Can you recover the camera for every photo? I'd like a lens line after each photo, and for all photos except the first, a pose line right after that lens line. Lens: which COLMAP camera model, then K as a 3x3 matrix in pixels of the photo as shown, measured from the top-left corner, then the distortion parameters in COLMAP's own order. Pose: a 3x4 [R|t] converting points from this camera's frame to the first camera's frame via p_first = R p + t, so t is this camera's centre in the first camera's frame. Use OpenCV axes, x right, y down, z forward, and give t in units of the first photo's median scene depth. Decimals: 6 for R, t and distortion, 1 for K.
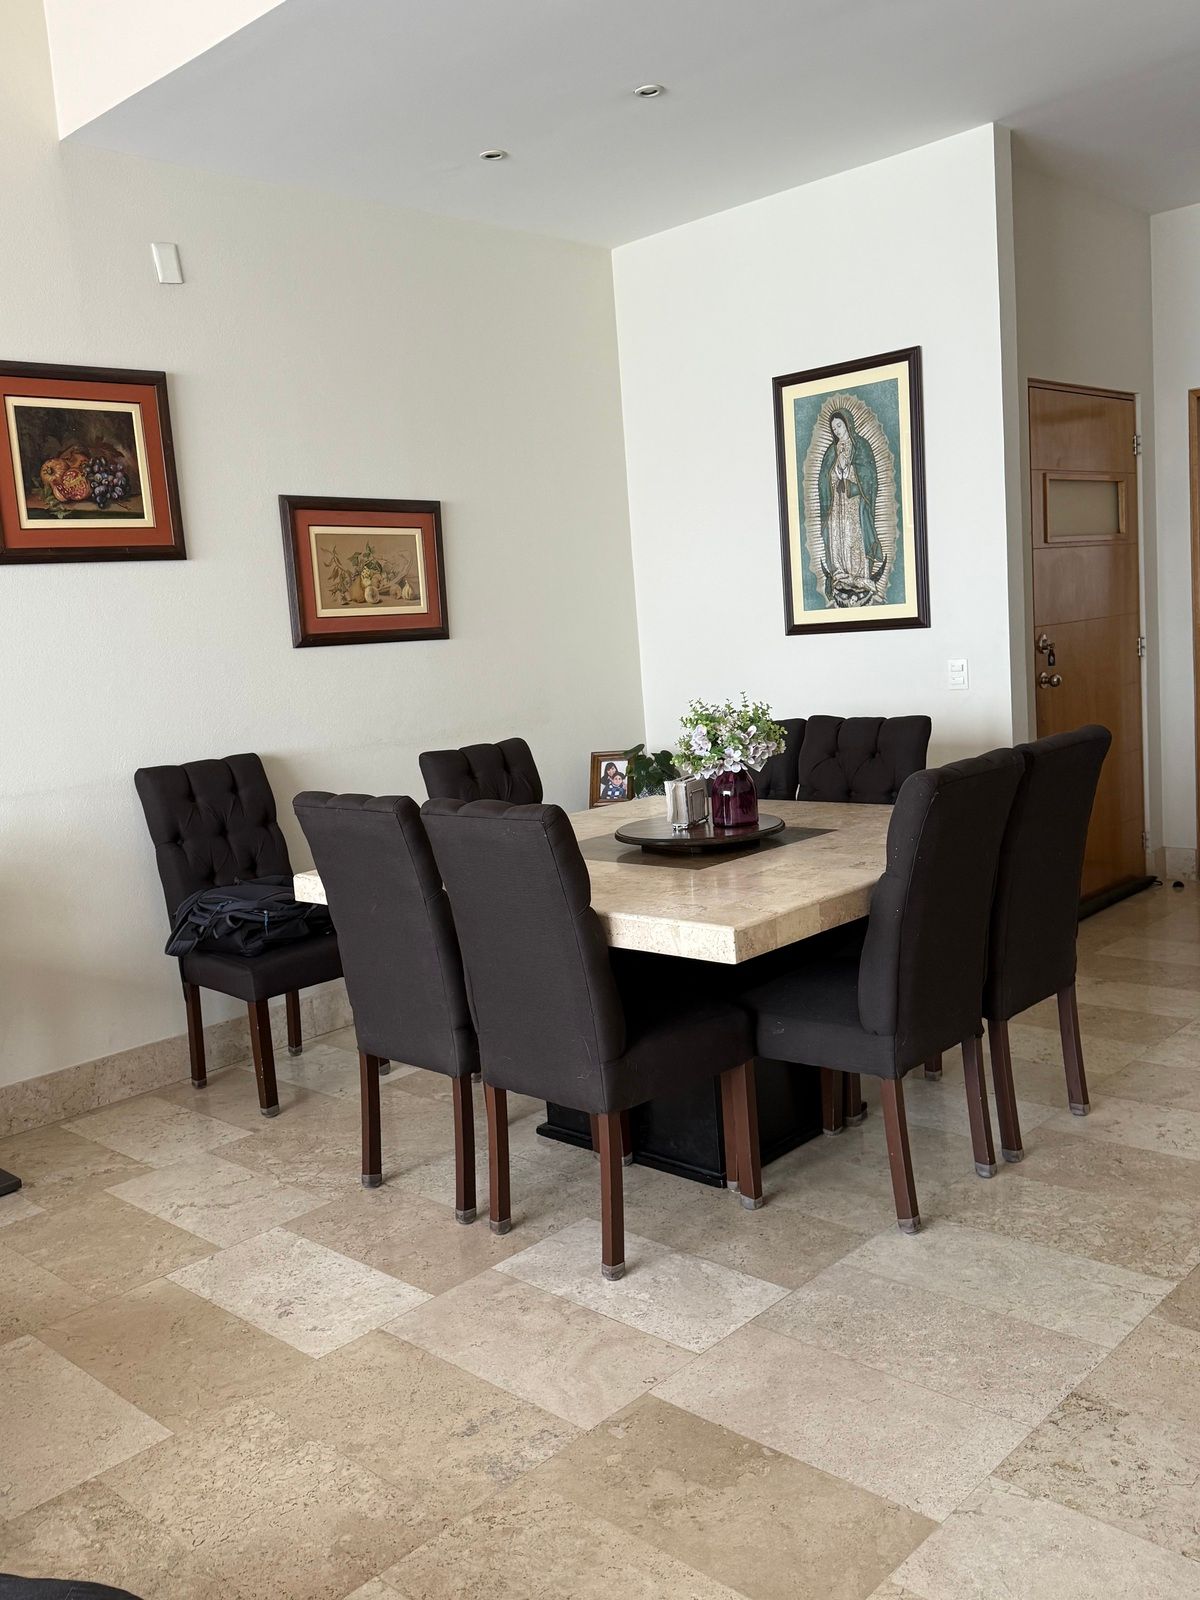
lens RADIAL K [[1380.7, 0, 600.0], [0, 1380.7, 800.0], [0, 0, 1]] dist [0.160617, -0.280995]
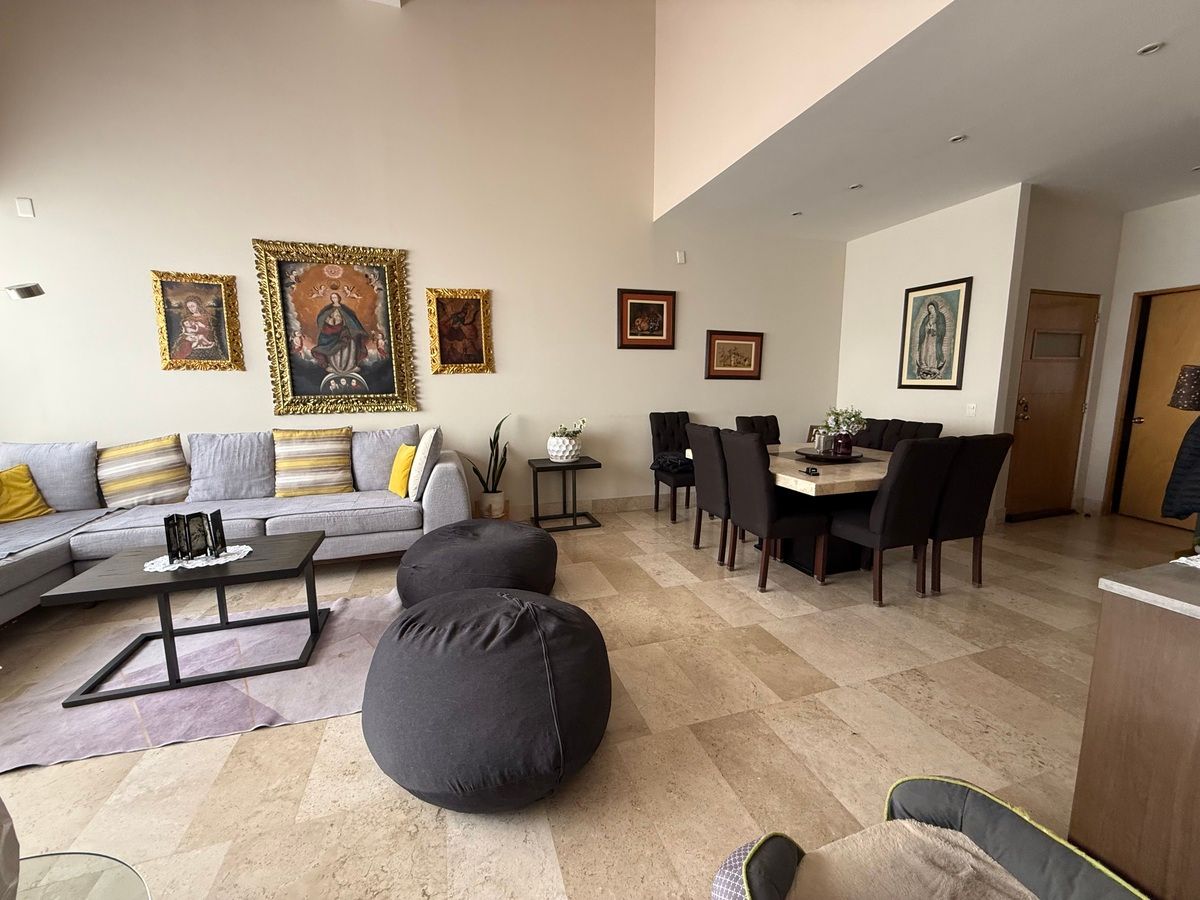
lens RADIAL K [[486.8, 0, 600.0], [0, 486.8, 450.0], [0, 0, 1]] dist [-0.001168, 0.000002]
pose [[0.879552, 0.138441, -0.455216, 0.113523], [-0.124795, 0.990363, 0.060066, 0.013118], [0.459145, 0.003978, 0.888353, -0.081487]]
